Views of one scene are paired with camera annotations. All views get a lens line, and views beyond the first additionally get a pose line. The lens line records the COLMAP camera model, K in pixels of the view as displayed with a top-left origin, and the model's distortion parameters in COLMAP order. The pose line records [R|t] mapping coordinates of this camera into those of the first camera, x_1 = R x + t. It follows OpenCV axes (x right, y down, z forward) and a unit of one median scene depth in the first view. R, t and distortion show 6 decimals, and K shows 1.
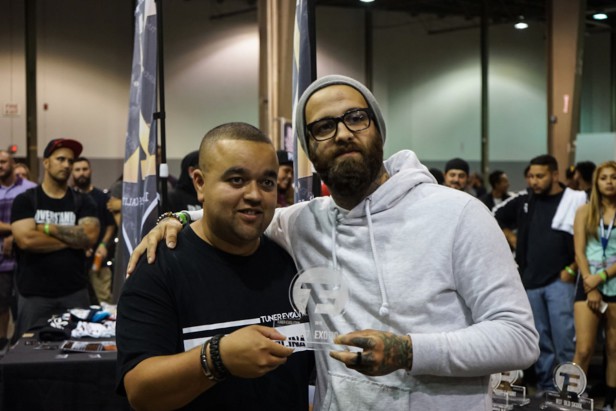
lens RADIAL K [[963.4, 0, 303.6], [0, 963.4, 213.9], [0, 0, 1]] dist [-0.023235, 0.068409]
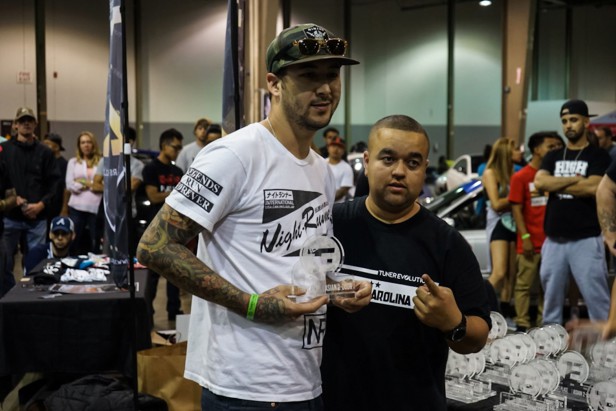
lens RADIAL K [[893.3, 0, 308.0], [0, 893.3, 205.5], [0, 0, 1]] dist [0.022396, -0.069157]
pose [[0.999984, 0.002772, 0.005018, 0.060504], [-0.002976, 0.999149, 0.041150, -0.014693], [-0.004899, -0.041165, 0.999140, -0.123119]]
